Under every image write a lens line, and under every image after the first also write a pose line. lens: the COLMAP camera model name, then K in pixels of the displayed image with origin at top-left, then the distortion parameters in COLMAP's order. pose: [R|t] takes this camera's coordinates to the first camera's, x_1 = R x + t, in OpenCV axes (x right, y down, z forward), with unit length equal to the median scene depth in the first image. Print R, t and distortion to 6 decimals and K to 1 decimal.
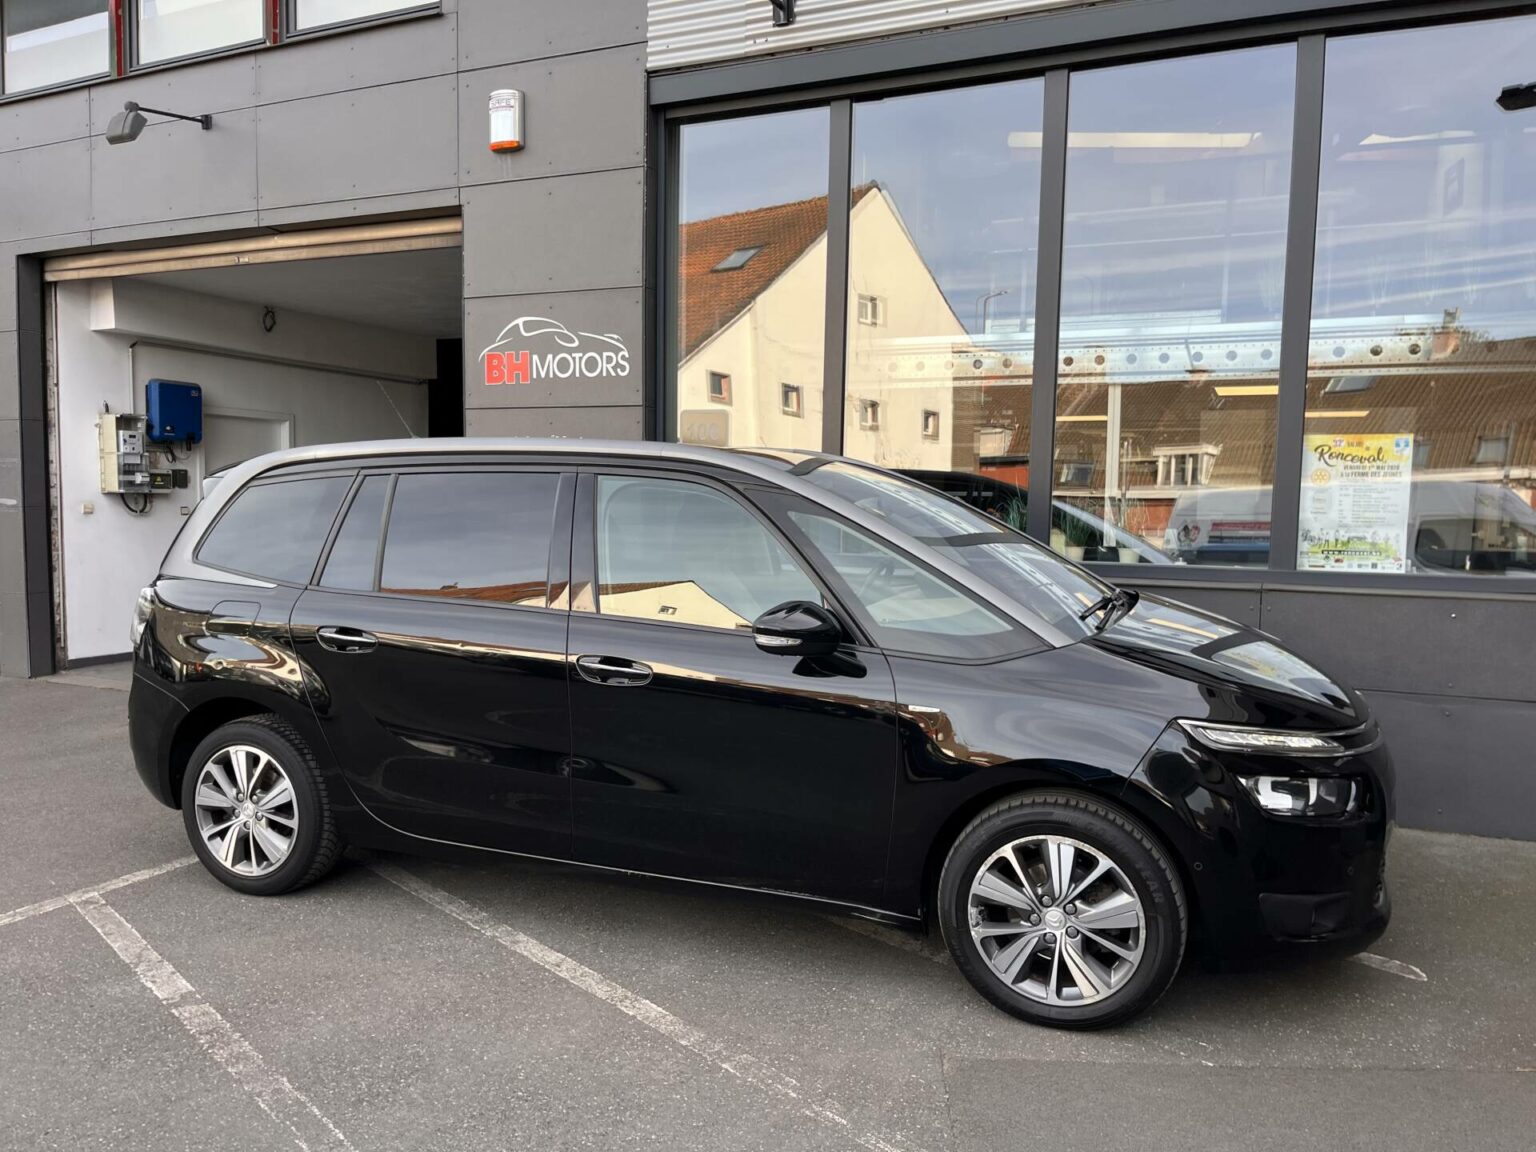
lens RADIAL K [[1159.2, 0, 772.1], [0, 1159.2, 586.7], [0, 0, 1]] dist [0.063677, -0.088229]
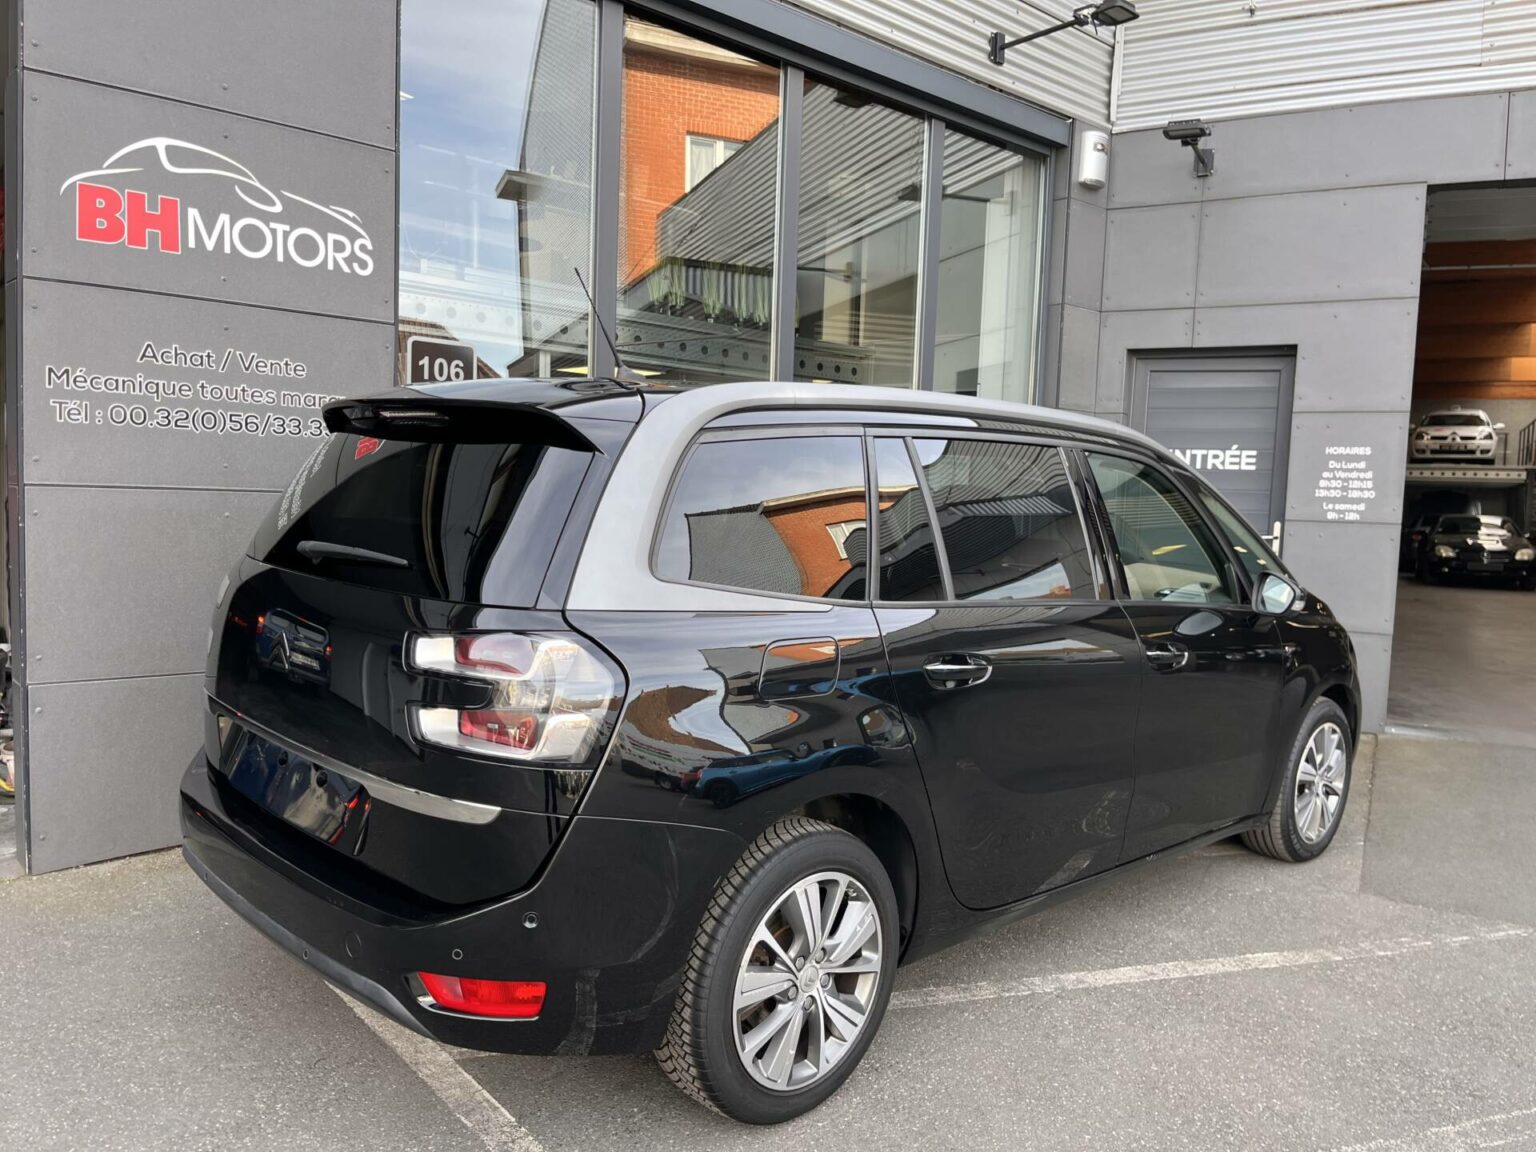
lens RADIAL K [[1159.2, 0, 772.1], [0, 1159.2, 586.7], [0, 0, 1]] dist [0.063677, -0.088229]
pose [[0.415342, -0.072903, 0.906739, -0.810966], [0.039052, 0.997293, 0.062295, -0.042514], [-0.908827, 0.009536, 0.417065, 0.621474]]
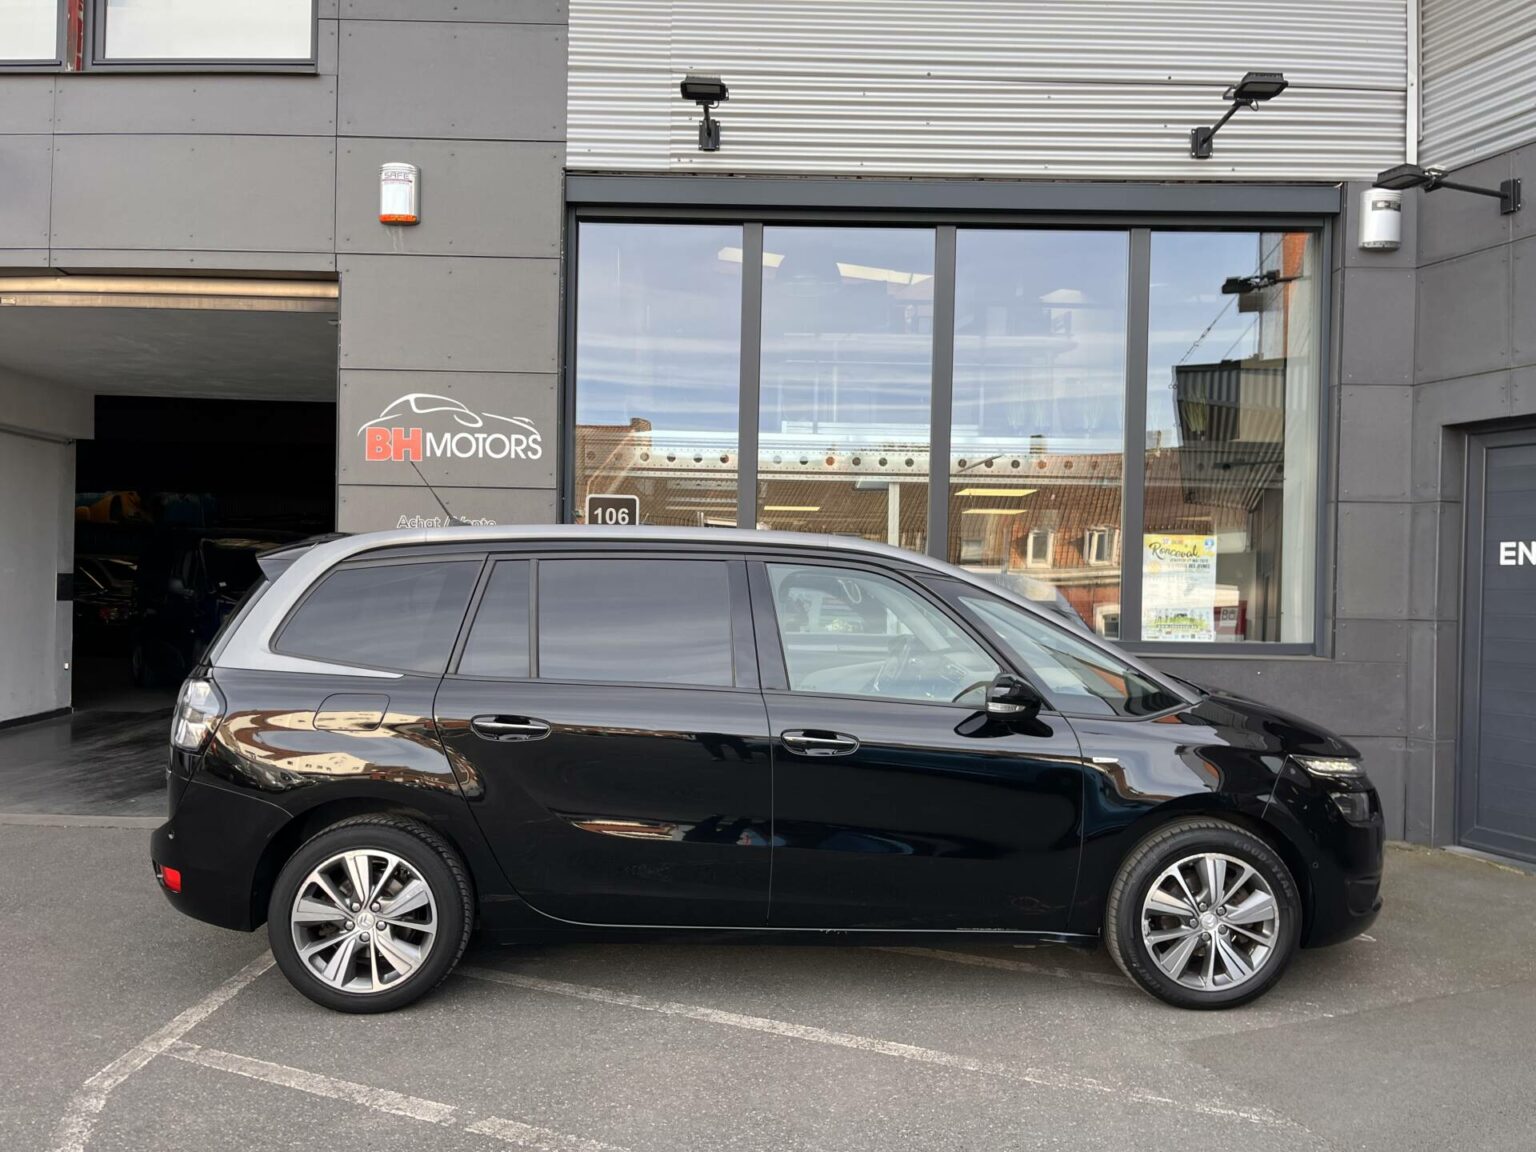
lens RADIAL K [[1158.9, 0, 764.7], [0, 1158.9, 589.6], [0, 0, 1]] dist [0.056757, -0.075644]
pose [[0.914671, 0.000429, 0.404199, -0.434292], [0.025587, 0.997932, -0.058959, -0.005644], [-0.403389, 0.064271, 0.912769, 0.013241]]
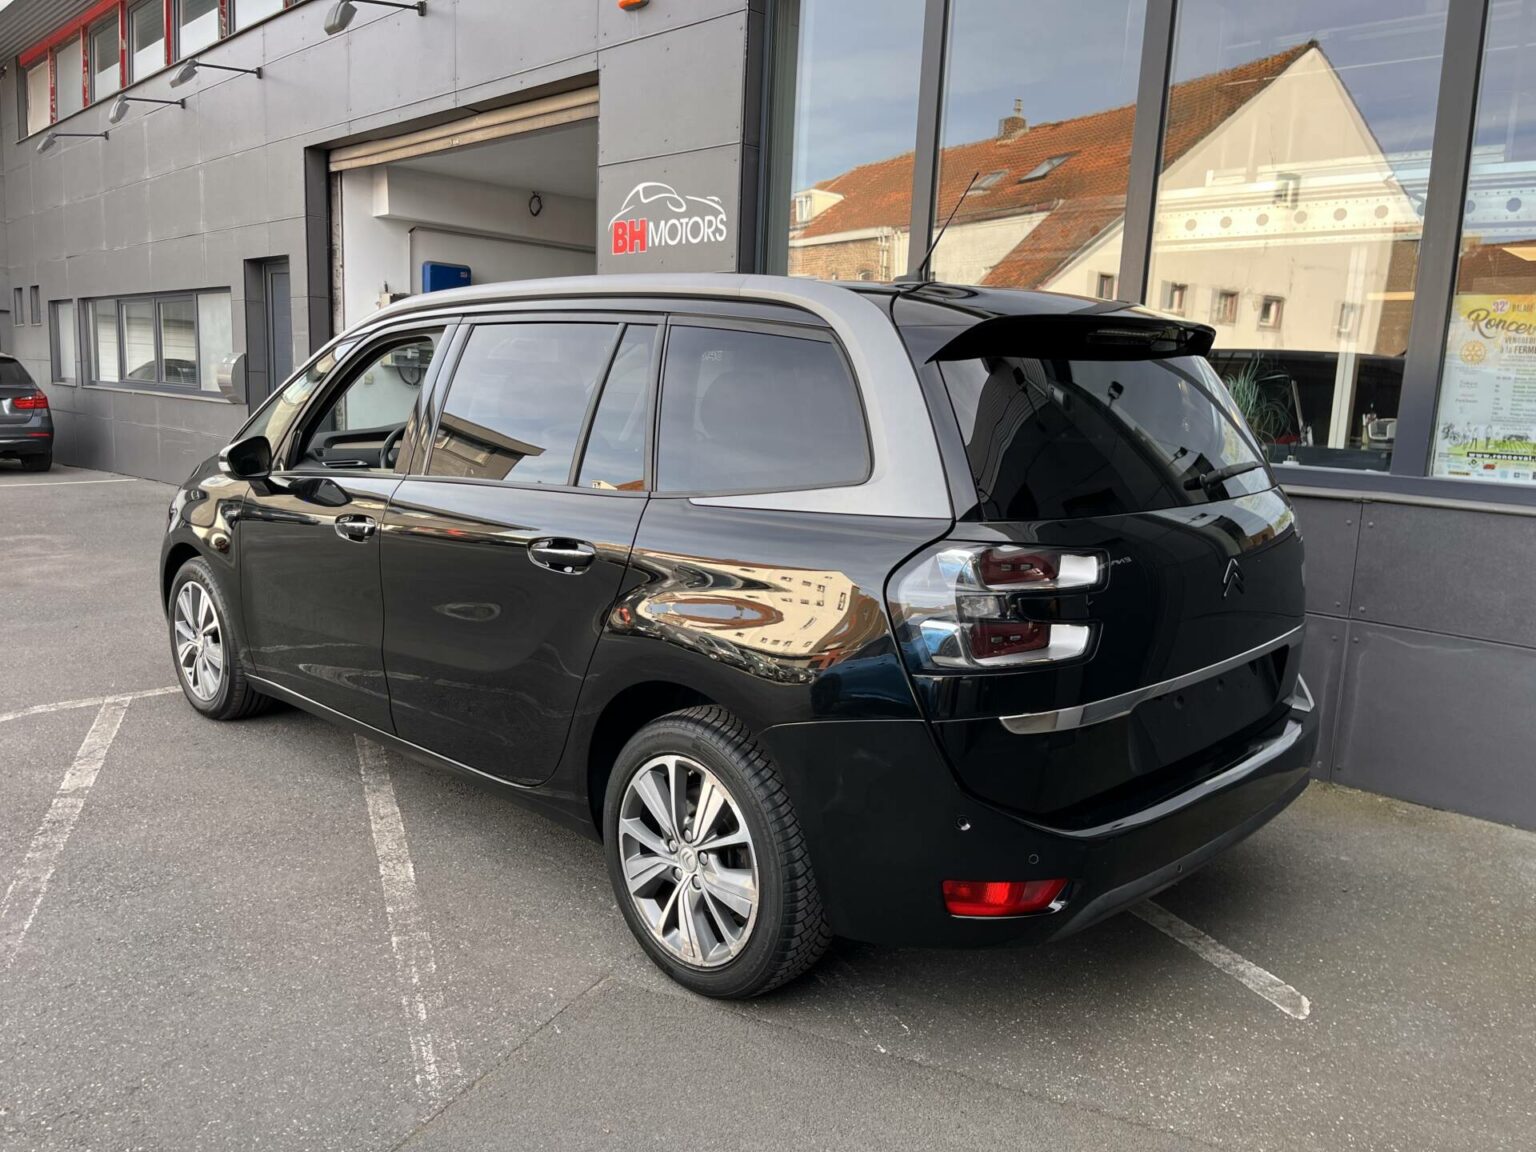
lens RADIAL K [[1164.3, 0, 759.1], [0, 1164.3, 571.2], [0, 0, 1]] dist [0.054234, -0.080105]
pose [[0.929693, 0.081654, -0.359171, 0.327494], [-0.055473, 0.995036, 0.082625, 0.007692], [0.364135, -0.056892, 0.929607, 0.134807]]
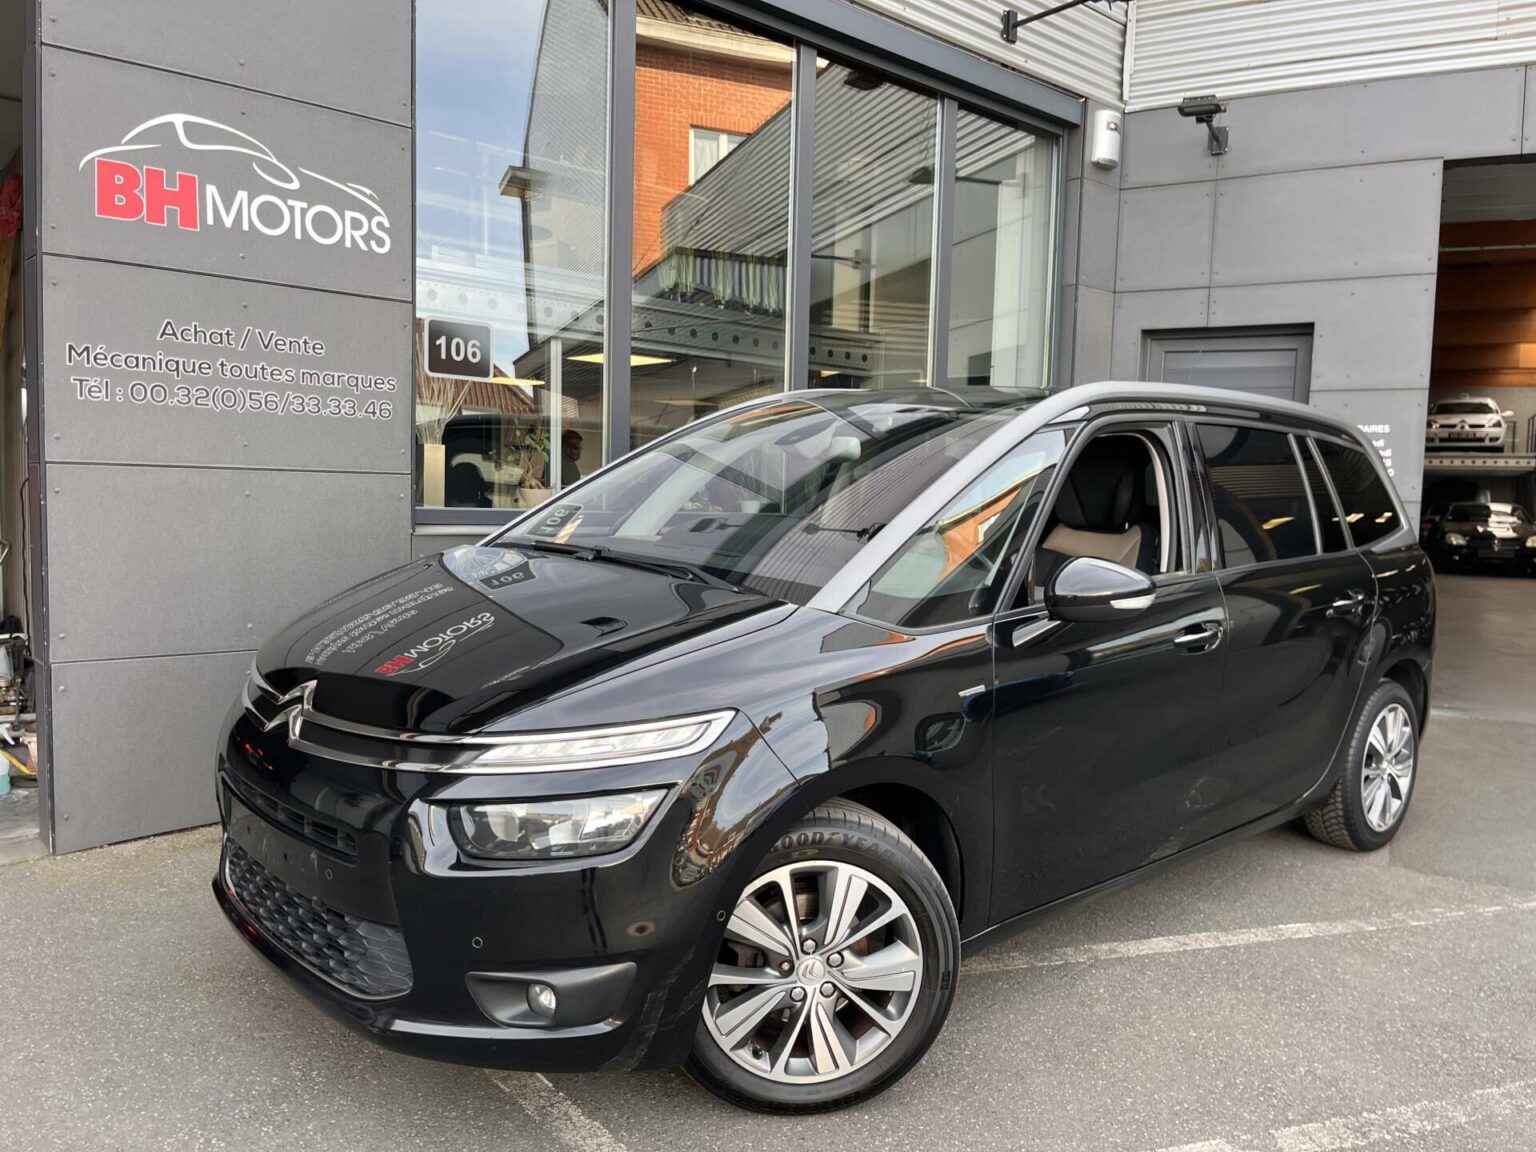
lens RADIAL K [[1159.7, 0, 770.1], [0, 1159.7, 586.4], [0, 0, 1]] dist [0.064308, -0.090688]
pose [[0.419408, -0.077569, 0.904478, -0.813479], [0.047561, 0.996852, 0.063437, -0.027077], [-0.906551, 0.016412, 0.421777, 0.635017]]
